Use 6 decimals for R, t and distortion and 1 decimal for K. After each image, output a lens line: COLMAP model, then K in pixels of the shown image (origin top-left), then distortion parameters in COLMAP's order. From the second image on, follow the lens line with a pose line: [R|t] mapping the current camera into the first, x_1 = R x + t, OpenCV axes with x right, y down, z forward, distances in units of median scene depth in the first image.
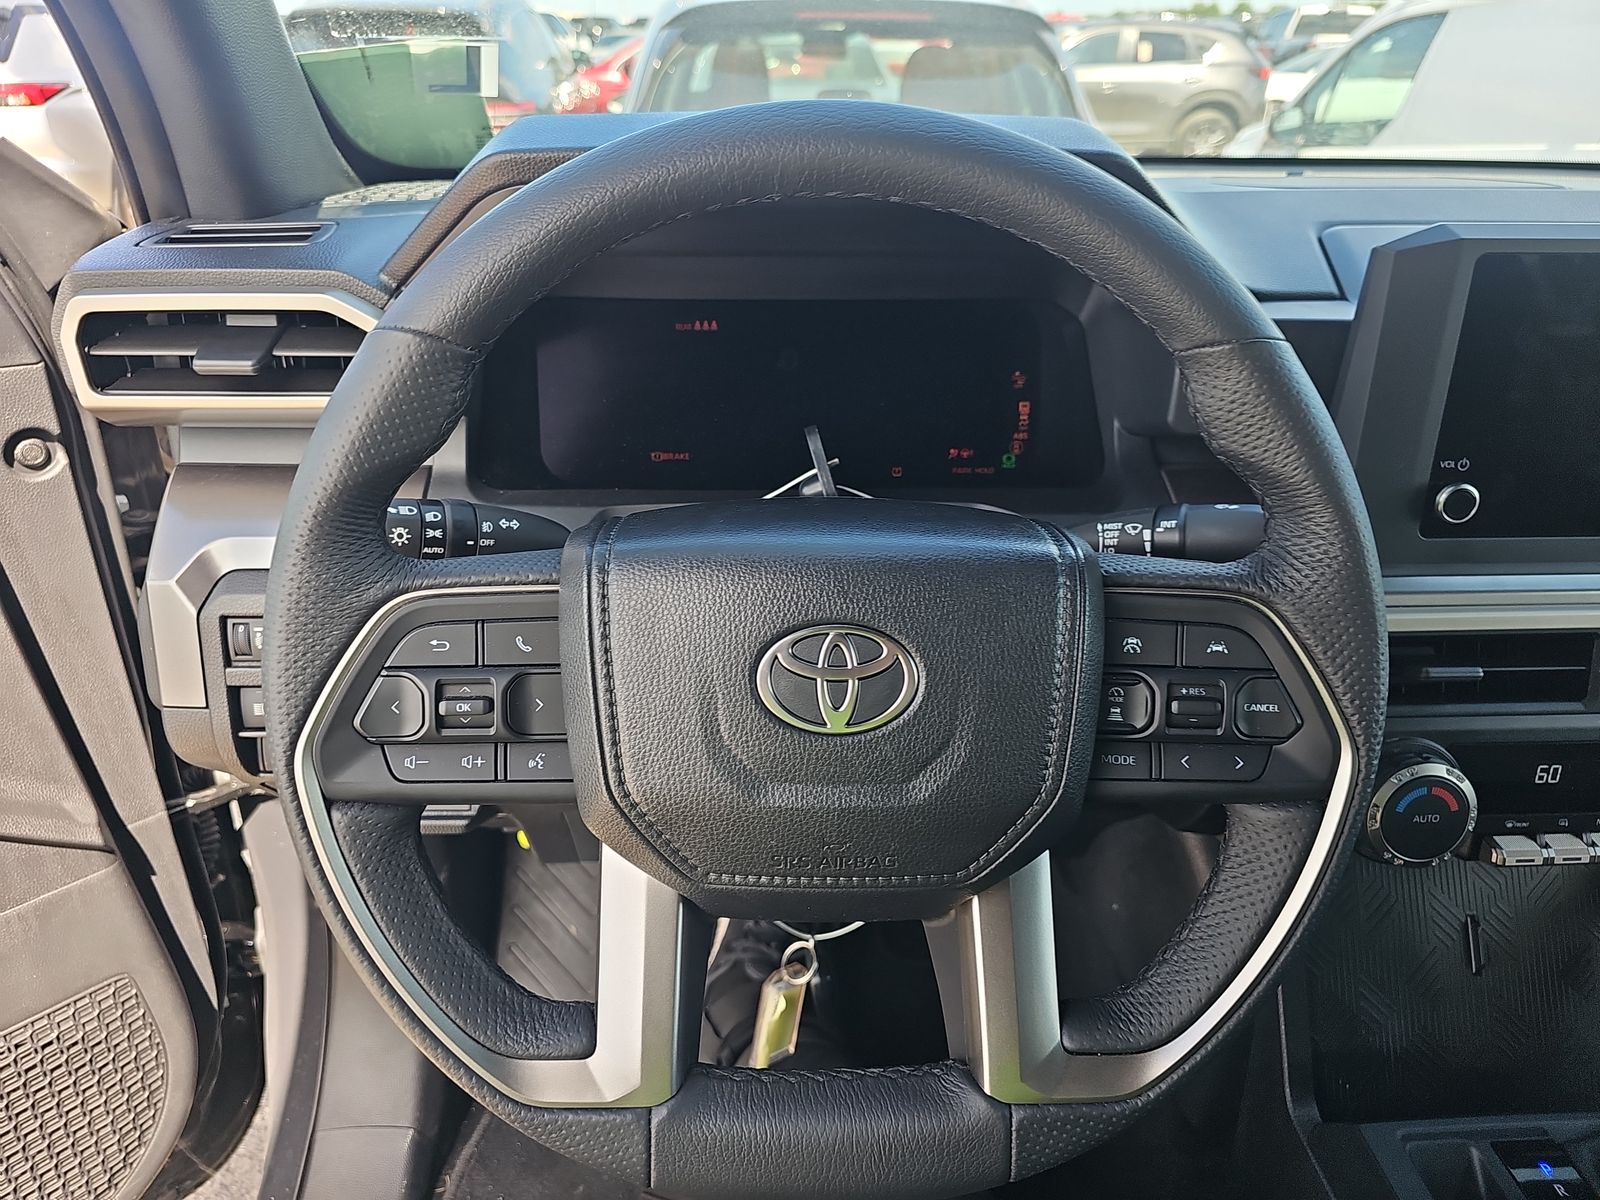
lens RADIAL K [[1049.8, 0, 797.0], [0, 1049.8, 570.6], [0, 0, 1]] dist [0.037709, -0.037560]
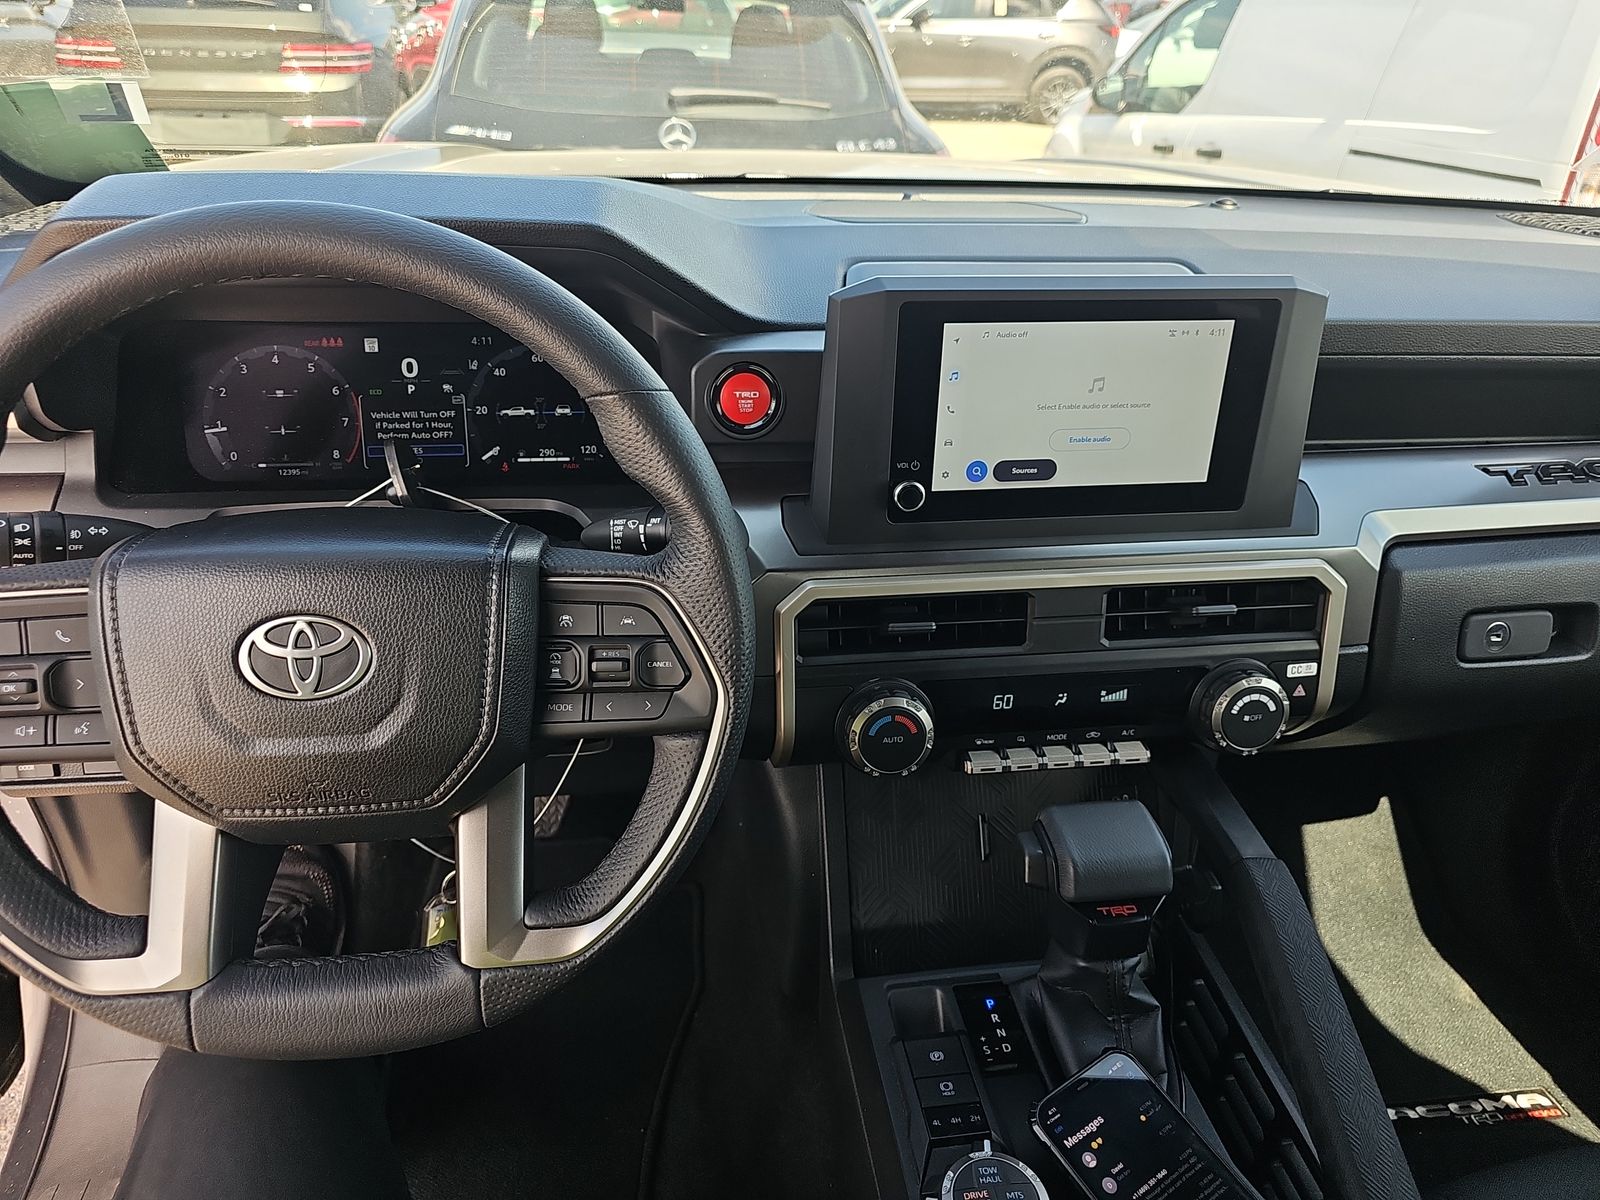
lens RADIAL K [[1049.8, 0, 806.0], [0, 1049.8, 572.6], [0, 0, 1]] dist [0.037709, -0.037560]
pose [[0.993988, -0.027068, 0.106091, 0.403106], [0.021837, 0.998502, 0.050167, -0.040985], [-0.107290, -0.047549, 0.993090, -0.280884]]
